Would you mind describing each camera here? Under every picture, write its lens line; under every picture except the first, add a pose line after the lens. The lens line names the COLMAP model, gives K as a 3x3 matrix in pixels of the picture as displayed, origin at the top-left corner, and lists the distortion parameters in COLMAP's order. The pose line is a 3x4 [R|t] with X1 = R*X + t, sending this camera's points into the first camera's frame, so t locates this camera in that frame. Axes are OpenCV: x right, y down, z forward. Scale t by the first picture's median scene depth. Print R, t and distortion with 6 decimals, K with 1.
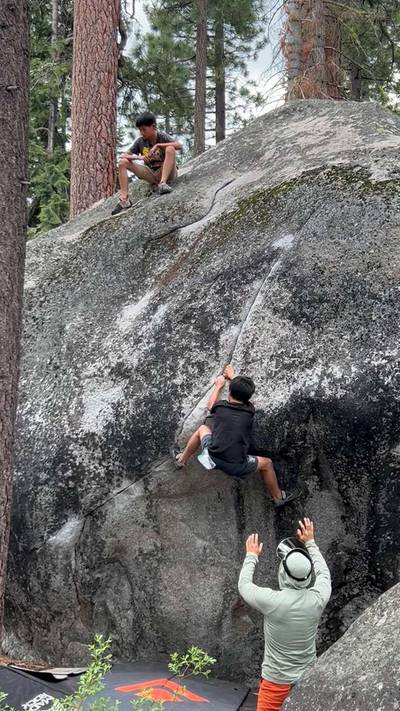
lens RADIAL K [[1335.4, 0, 187.1], [0, 1335.4, 337.8], [0, 0, 1]] dist [0.190145, 0.000000]
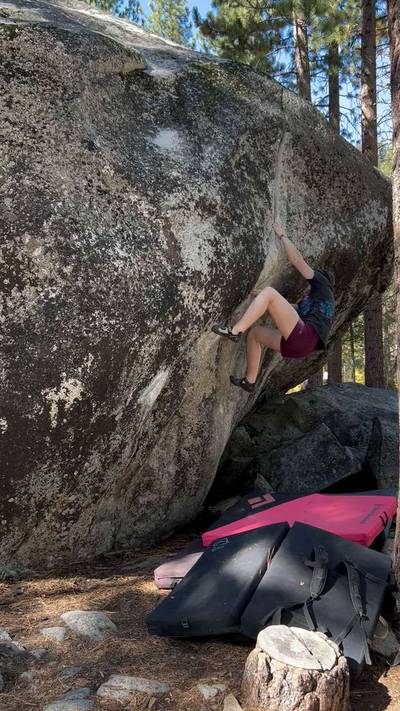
lens RADIAL K [[666.3, 0, 211.0], [0, 666.3, 352.3], [0, 0, 1]] dist [0.045535, 0.000000]
pose [[0.218050, -0.044222, 0.974935, -0.510857], [-0.004407, 0.998918, 0.046295, 0.105915], [-0.975928, -0.014391, 0.217619, 0.905668]]
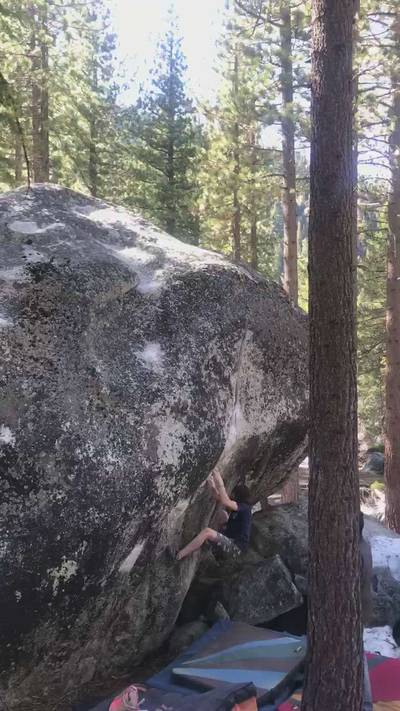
lens RADIAL K [[666.3, 0, 197.7], [0, 666.3, 354.7], [0, 0, 1]] dist [0.045535, 0.000000]
pose [[0.226655, 0.010689, 0.973916, -0.639573], [-0.043205, 0.999066, -0.000910, -0.025176], [-0.973016, -0.041872, 0.226906, 0.859931]]
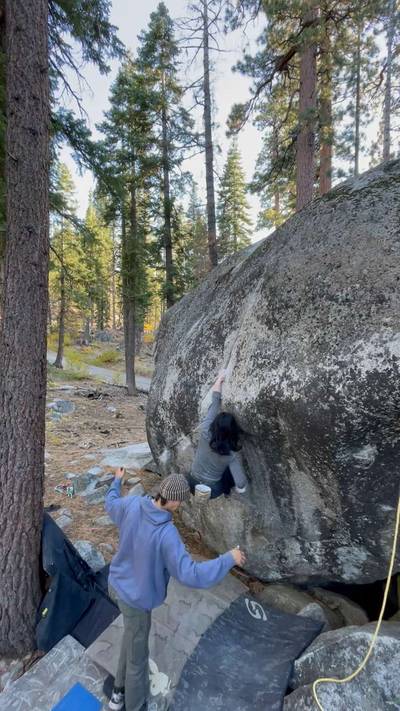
lens RADIAL K [[338.8, 0, 197.1], [0, 338.8, 353.7], [0, 0, 1]] dist [-0.005759, -0.000108]
pose [[0.869199, 0.005800, -0.494428, 0.161964], [0.024067, 0.998250, 0.054020, -0.005805], [0.493876, -0.058853, 0.867538, 0.681888]]
